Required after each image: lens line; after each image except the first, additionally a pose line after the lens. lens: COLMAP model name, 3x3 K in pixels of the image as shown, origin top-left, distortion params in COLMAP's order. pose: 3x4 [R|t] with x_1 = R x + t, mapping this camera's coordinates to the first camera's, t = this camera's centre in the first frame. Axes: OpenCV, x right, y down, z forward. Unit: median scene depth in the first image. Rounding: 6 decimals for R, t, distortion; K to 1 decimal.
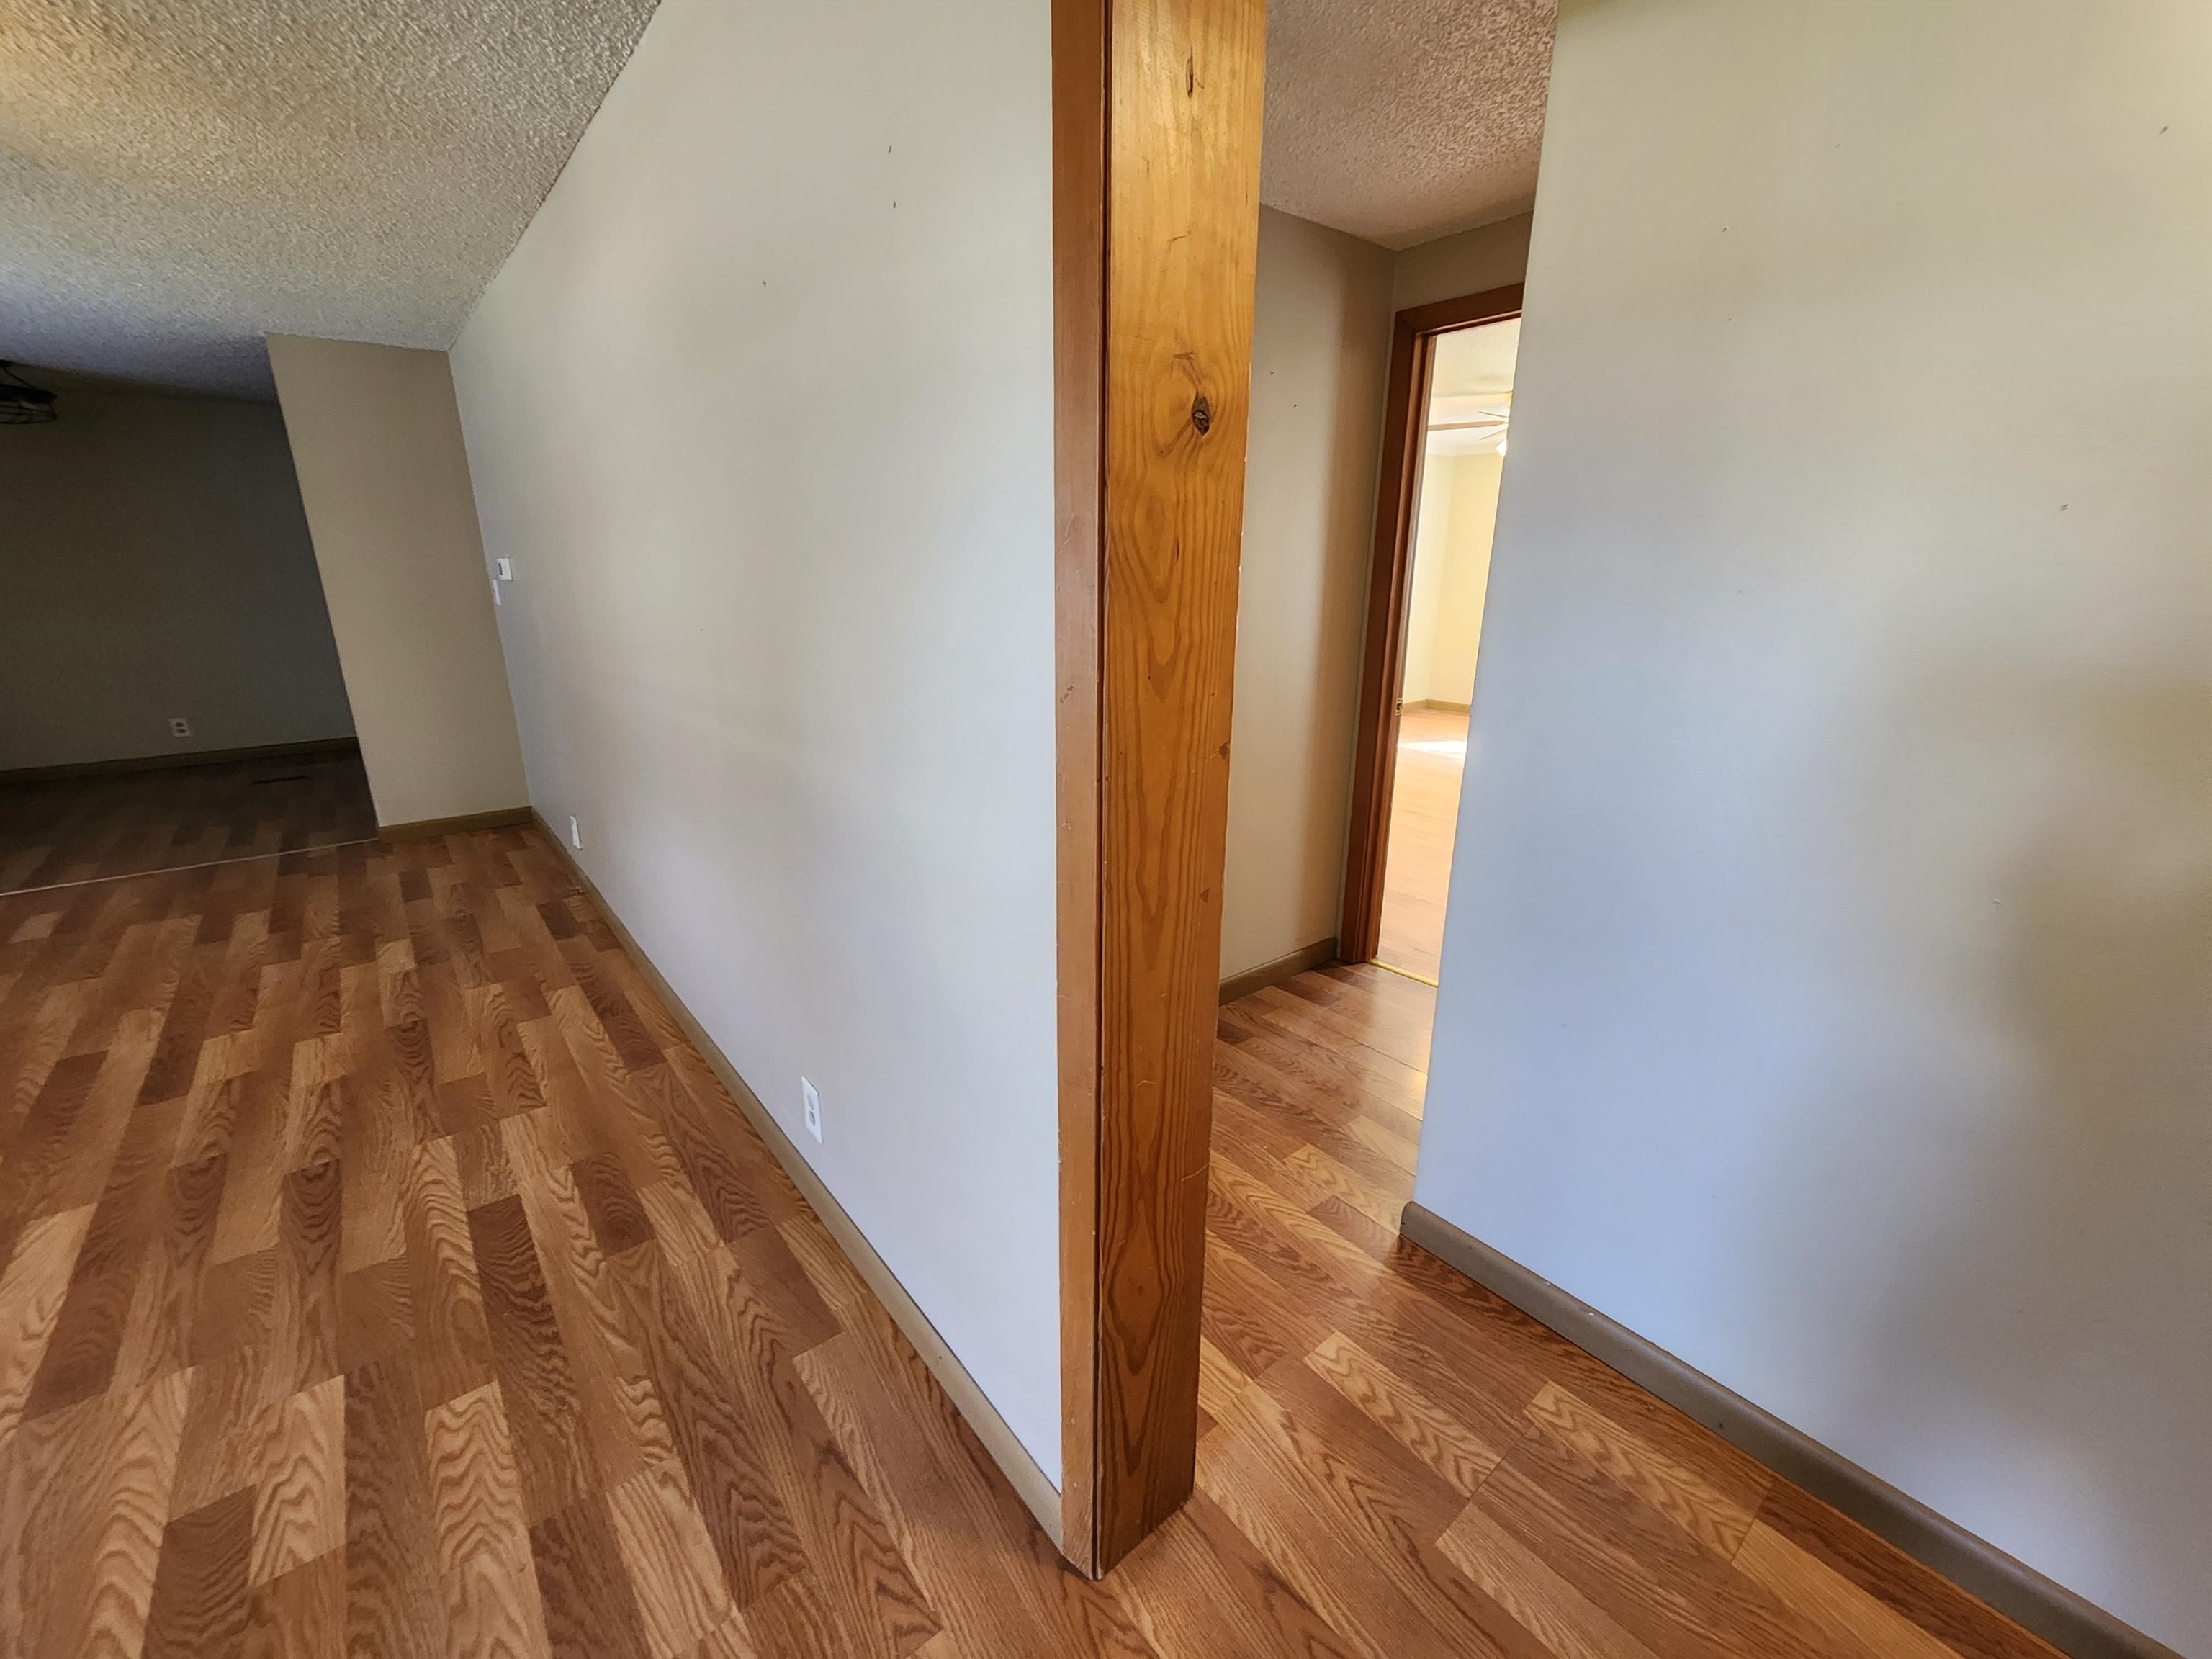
lens RADIAL K [[901.2, 0, 1113.9], [0, 901.2, 826.4], [0, 0, 1]] dist [0.010557, -0.002702]
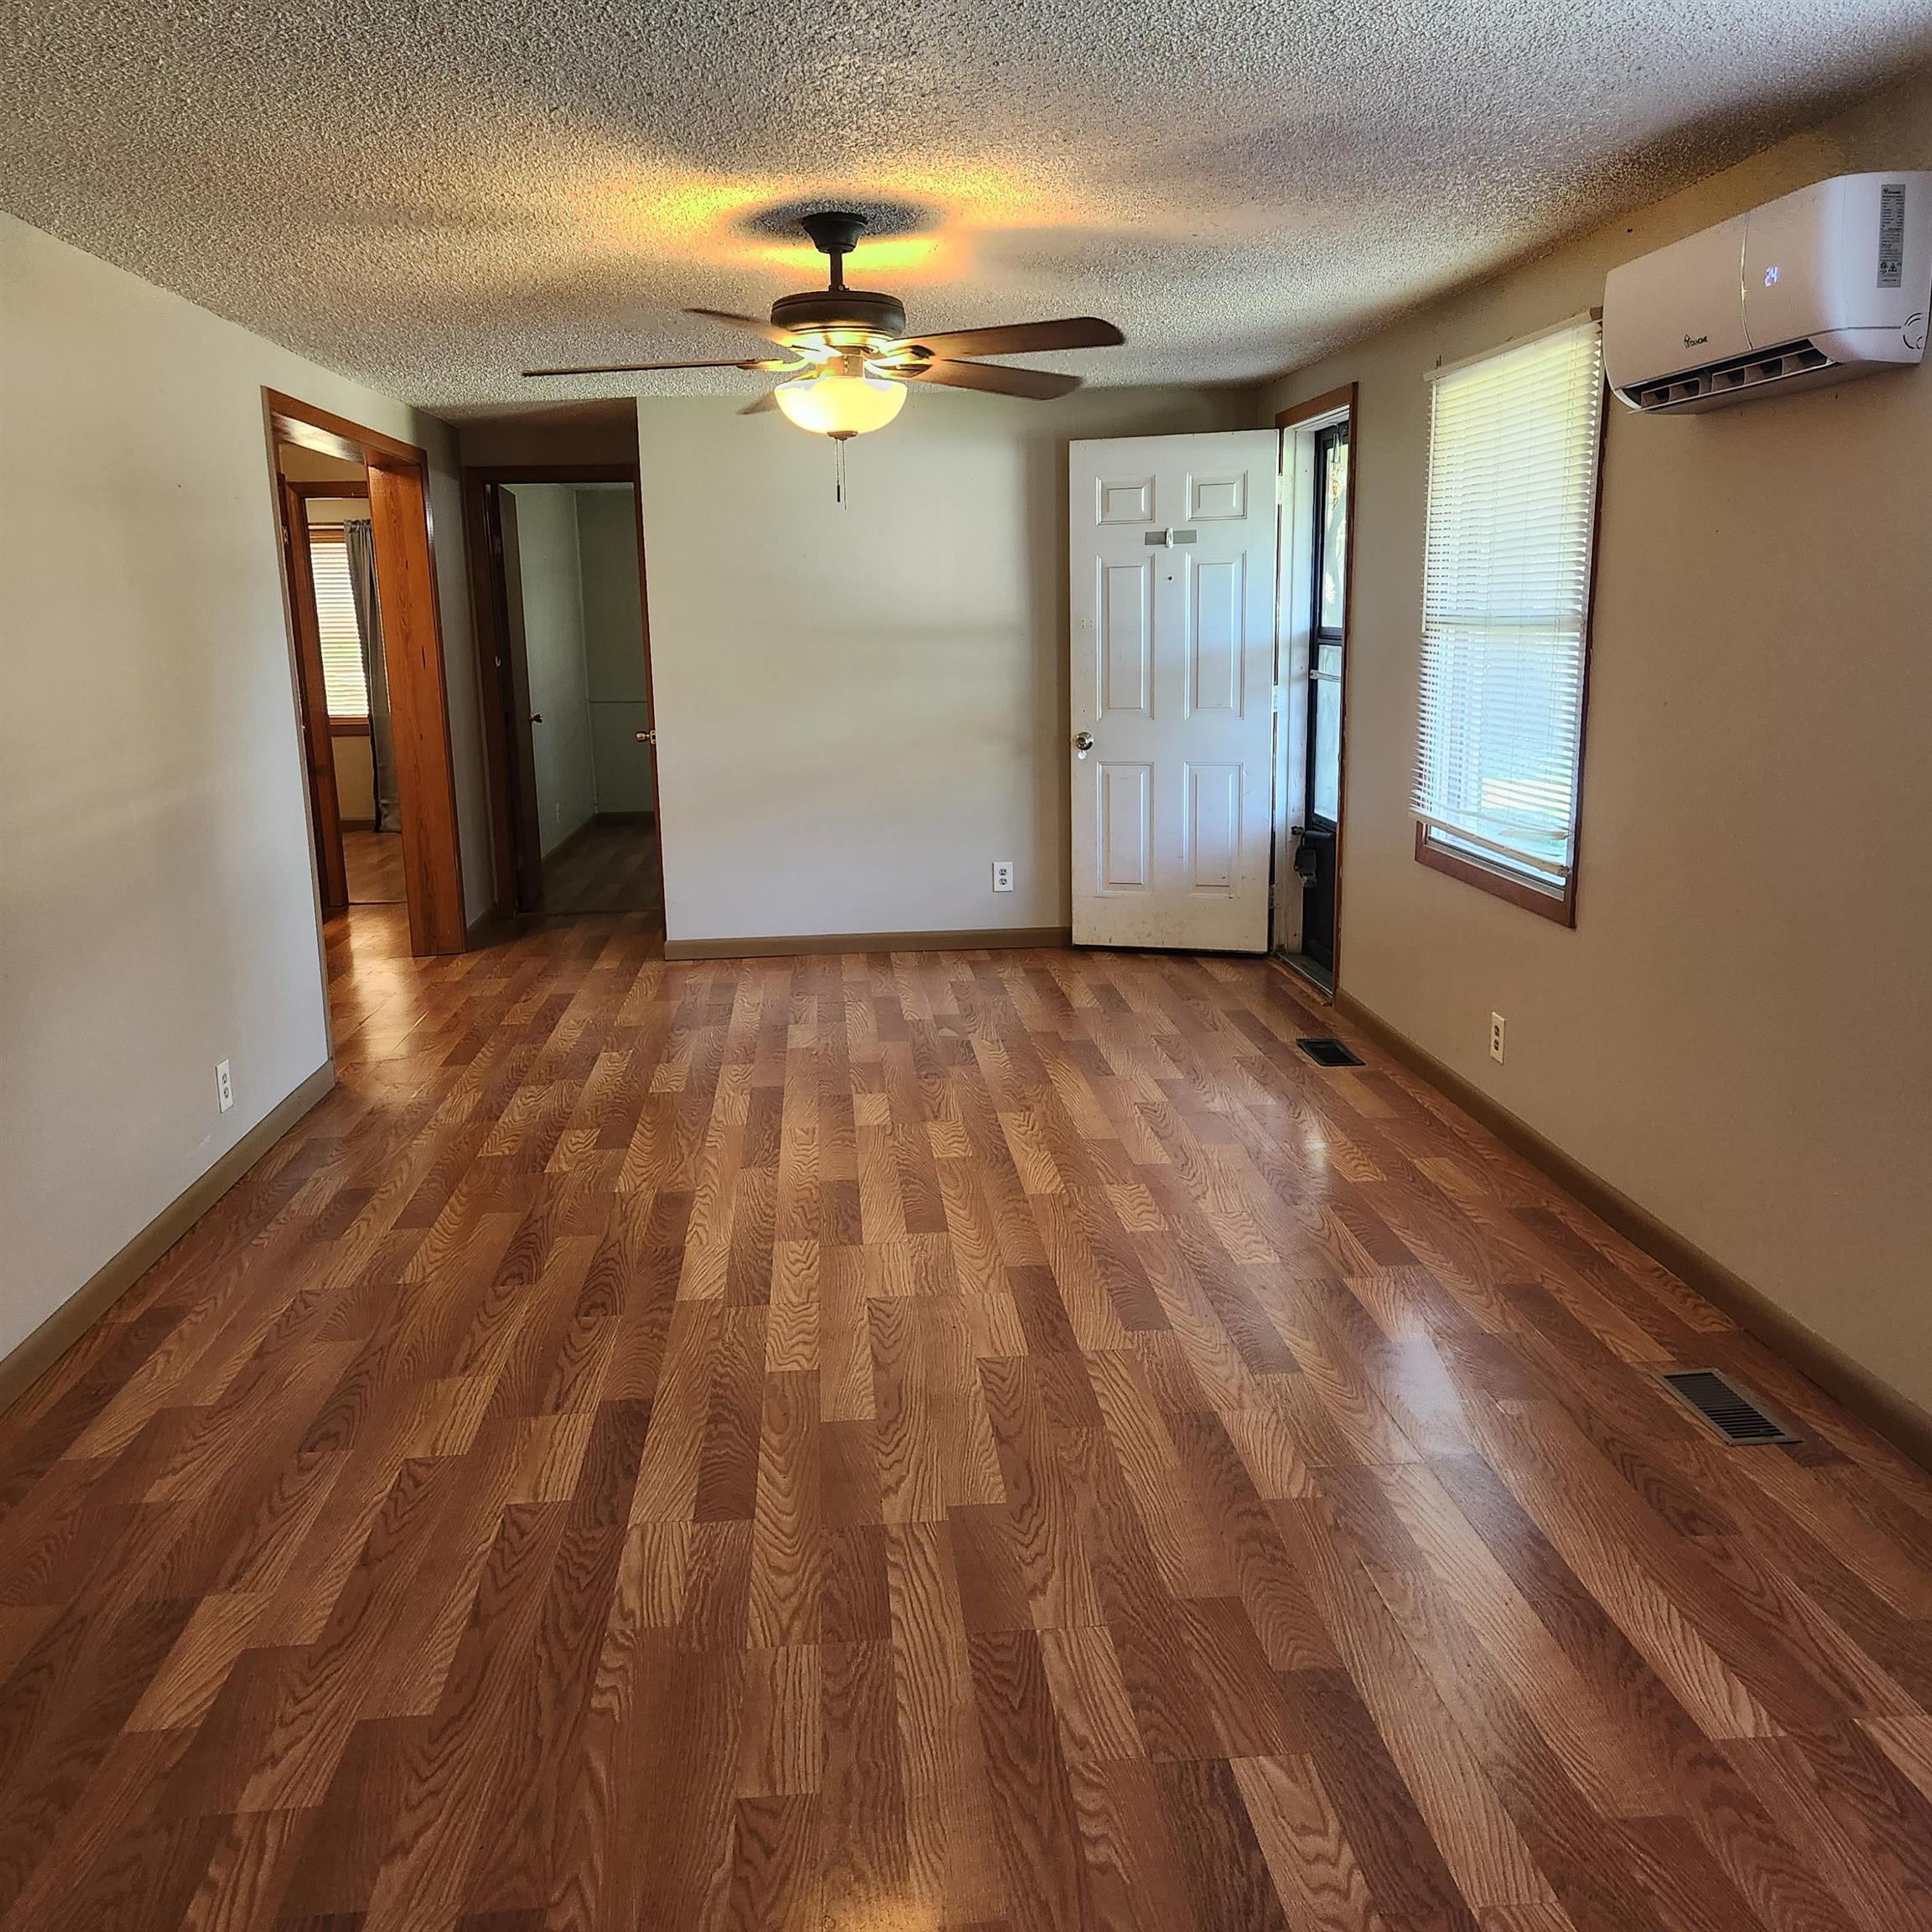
lens RADIAL K [[1729.4, 0, 947.2], [0, 1729.4, 931.4], [0, 0, 1]] dist [0.092326, -0.087798]
pose [[-0.817580, -0.092427, 0.568348, -1.717409], [0.182786, 0.894325, 0.408379, -0.462097], [-0.546033, 0.437768, -0.714288, 1.444805]]
